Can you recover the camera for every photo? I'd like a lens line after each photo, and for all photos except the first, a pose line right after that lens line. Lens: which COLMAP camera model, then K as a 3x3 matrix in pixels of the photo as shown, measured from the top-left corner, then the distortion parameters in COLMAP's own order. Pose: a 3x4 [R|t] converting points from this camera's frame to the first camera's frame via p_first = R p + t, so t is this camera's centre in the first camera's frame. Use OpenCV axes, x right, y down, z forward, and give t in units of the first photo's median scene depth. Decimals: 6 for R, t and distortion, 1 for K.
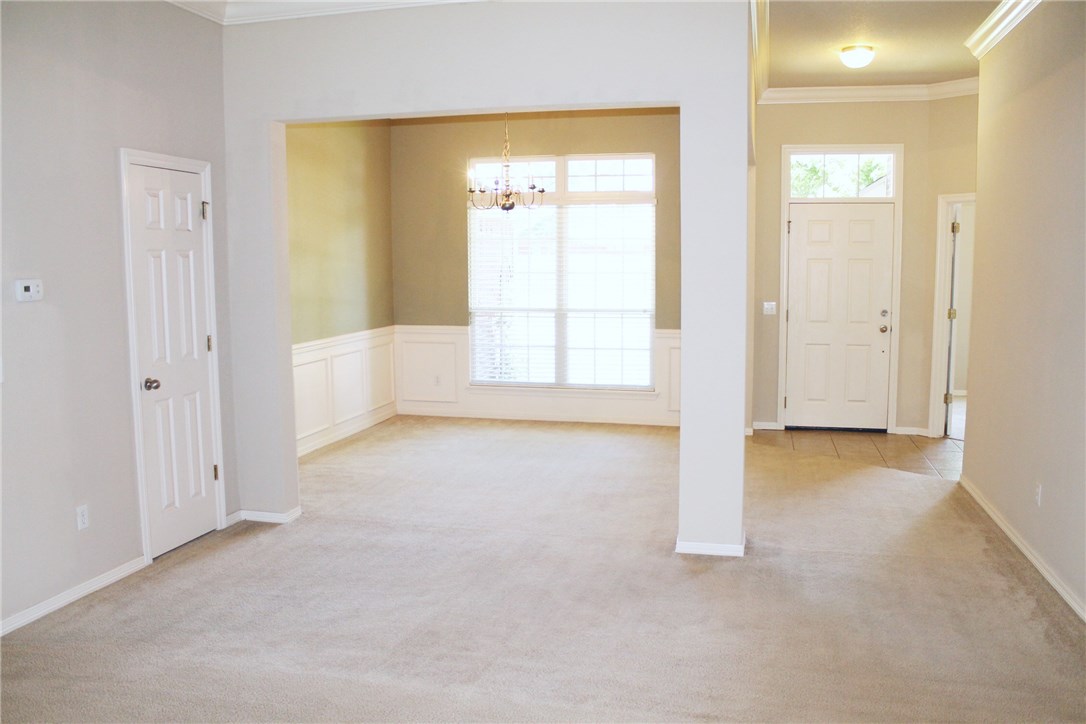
lens RADIAL K [[932.8, 0, 534.7], [0, 932.8, 361.8], [0, 0, 1]] dist [-0.150630, 0.139802]
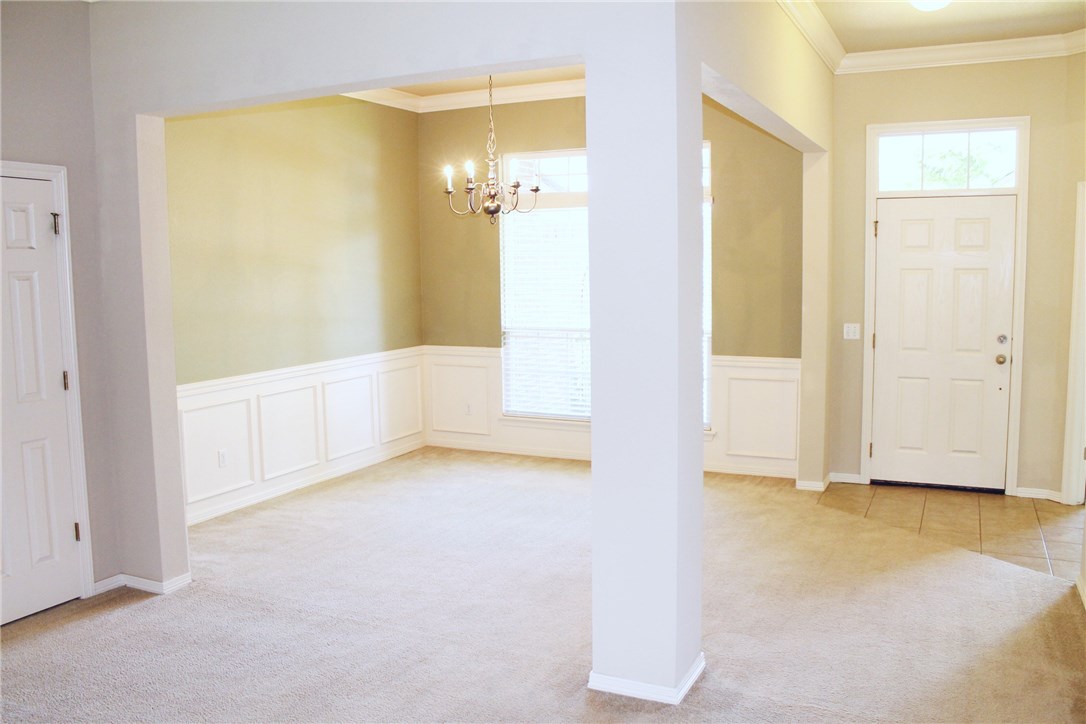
lens RADIAL K [[921.1, 0, 534.6], [0, 921.1, 362.8], [0, 0, 1]] dist [-0.147833, 0.130112]
pose [[0.977352, 0.013845, -0.211168, 0.160719], [-0.014181, 0.999899, -0.000077, -0.028235], [0.211146, 0.003070, 0.977450, 0.189228]]
